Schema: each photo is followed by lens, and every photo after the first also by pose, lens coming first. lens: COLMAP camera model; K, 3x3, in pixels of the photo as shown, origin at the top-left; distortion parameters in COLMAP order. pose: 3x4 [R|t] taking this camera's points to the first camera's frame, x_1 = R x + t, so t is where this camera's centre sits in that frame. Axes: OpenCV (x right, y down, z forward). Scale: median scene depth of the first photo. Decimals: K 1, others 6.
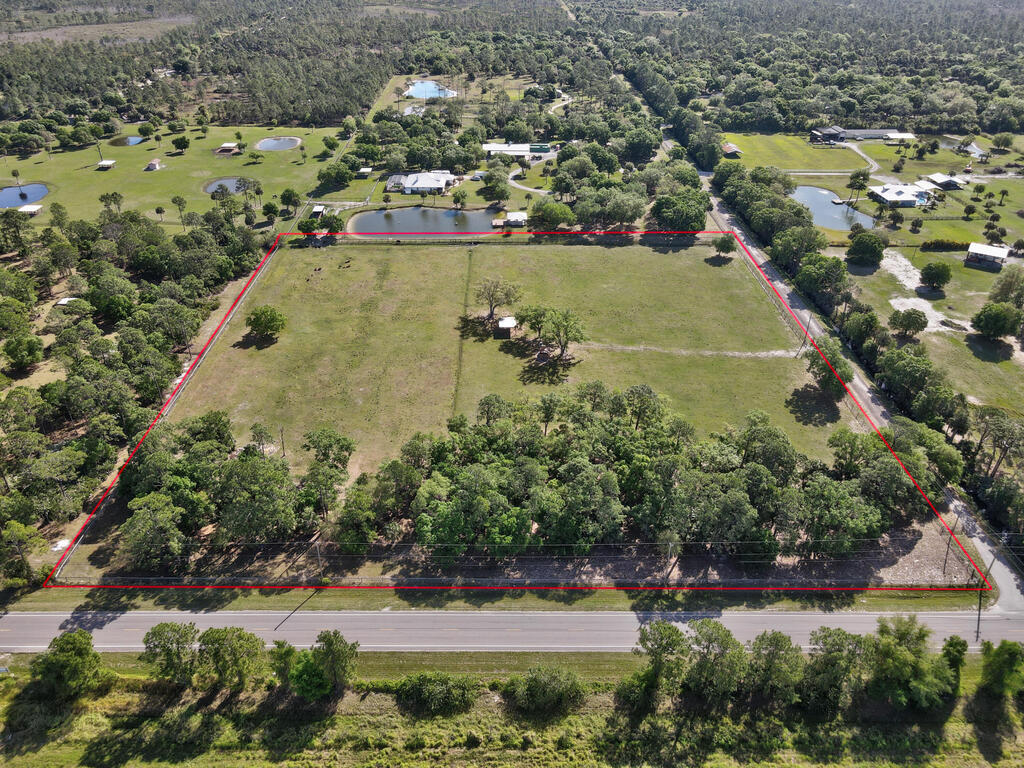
lens RADIAL K [[752.7, 0, 502.2], [0, 752.7, 384.1], [0, 0, 1]] dist [0.009578, 0.010966]
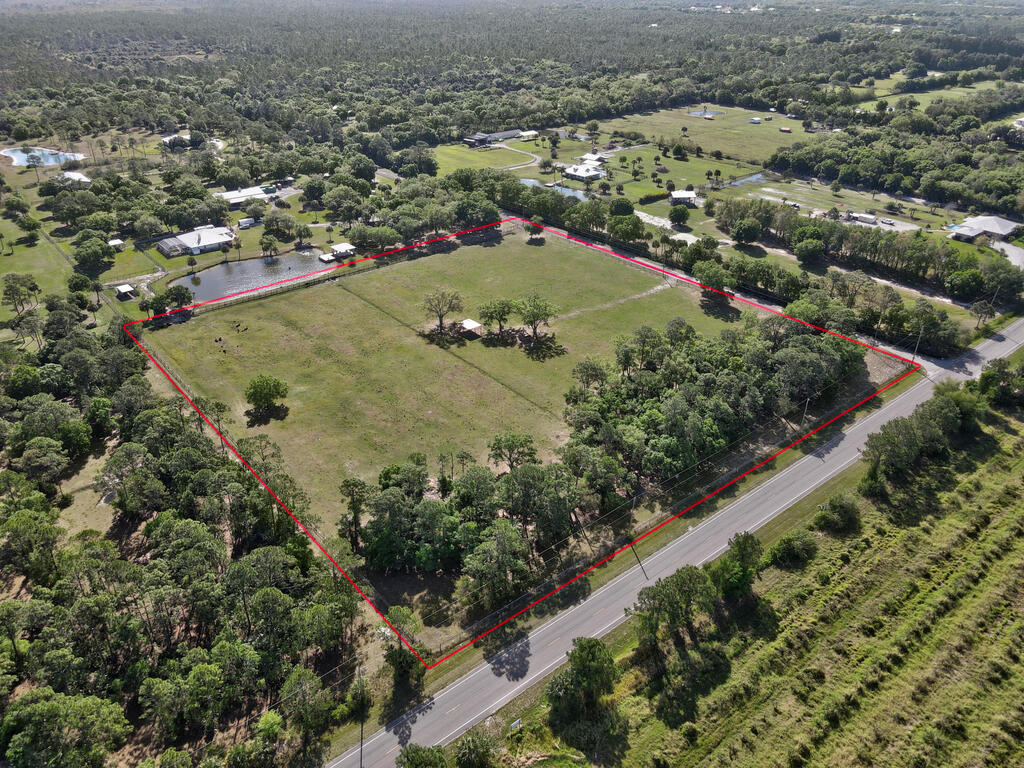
lens RADIAL K [[752.7, 0, 502.2], [0, 752.7, 384.1], [0, 0, 1]] dist [0.009578, 0.010966]
pose [[0.779966, -0.309870, 0.543721, -0.569506], [0.334015, 0.940840, 0.057047, -0.047249], [-0.529232, 0.137116, 0.837325, 0.081758]]
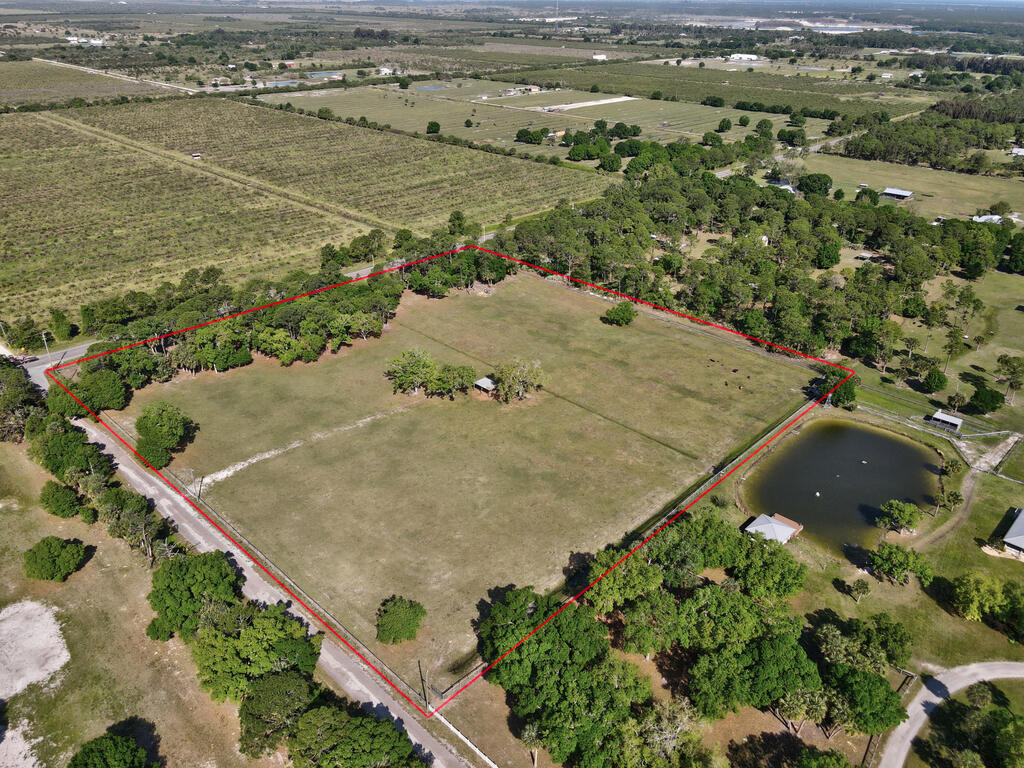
lens RADIAL K [[778.7, 0, 496.3], [0, 778.7, 384.3], [0, 0, 1]] dist [0.010753, 0.008691]
pose [[-0.712361, 0.307087, -0.631062, 0.644707], [-0.383255, 0.583054, 0.716354, -0.818547], [0.587926, 0.752161, -0.297653, 1.309285]]
